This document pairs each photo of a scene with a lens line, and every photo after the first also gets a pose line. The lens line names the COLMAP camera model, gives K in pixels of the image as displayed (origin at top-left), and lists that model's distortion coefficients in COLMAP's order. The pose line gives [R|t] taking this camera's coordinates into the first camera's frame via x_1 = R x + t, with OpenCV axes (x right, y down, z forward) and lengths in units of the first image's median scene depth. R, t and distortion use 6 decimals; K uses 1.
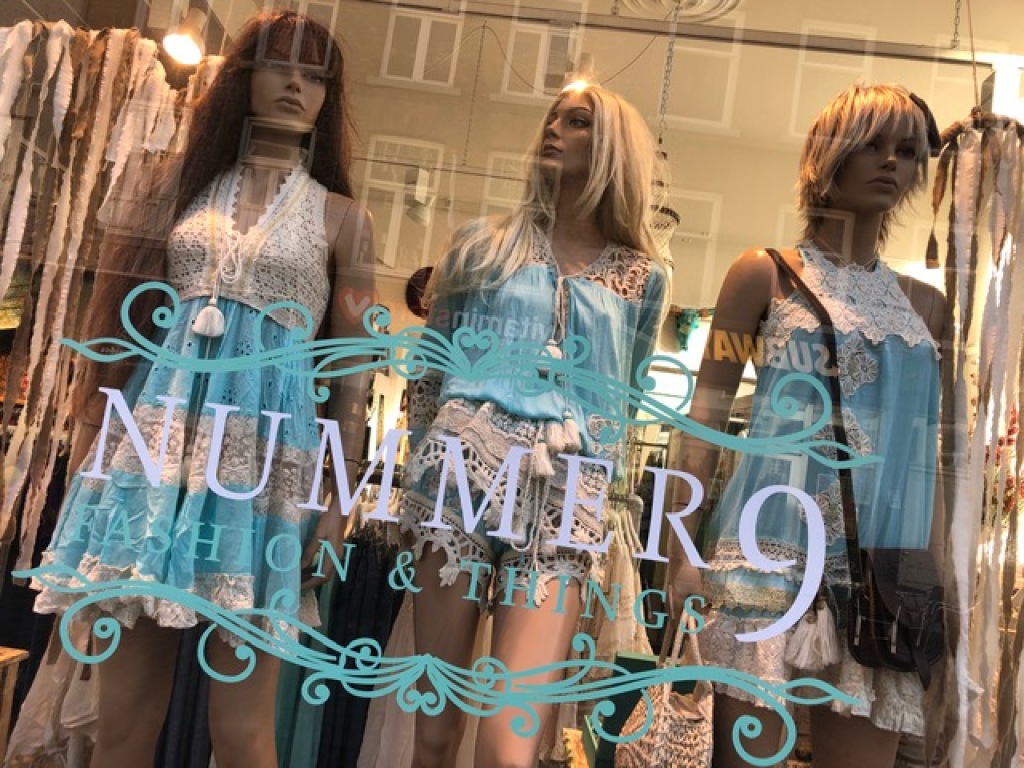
lens RADIAL K [[860.9, 0, 512.0], [0, 860.9, 384.0], [0, 0, 1]] dist [0.010768, -0.000950]
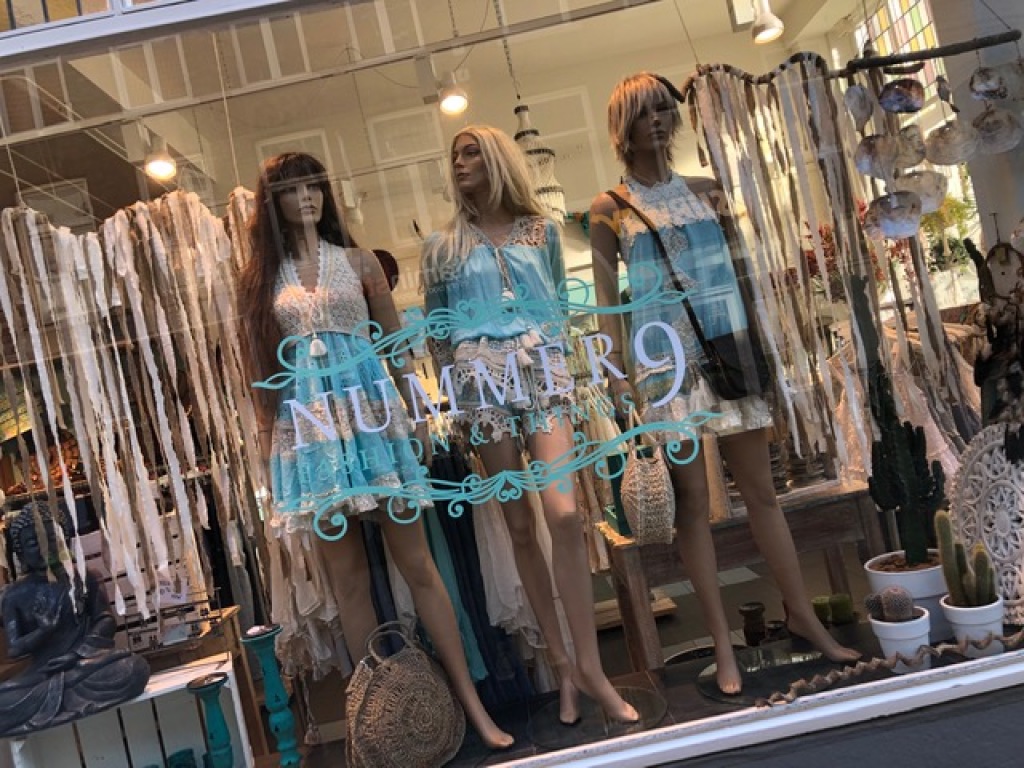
lens RADIAL K [[955.5, 0, 525.3], [0, 955.5, 381.1], [0, 0, 1]] dist [0.093416, -0.001342]
pose [[0.935956, -0.348466, 0.050568, -0.076200], [0.343710, 0.935335, 0.083743, -0.026548], [-0.076480, -0.060999, 0.995203, -0.905434]]
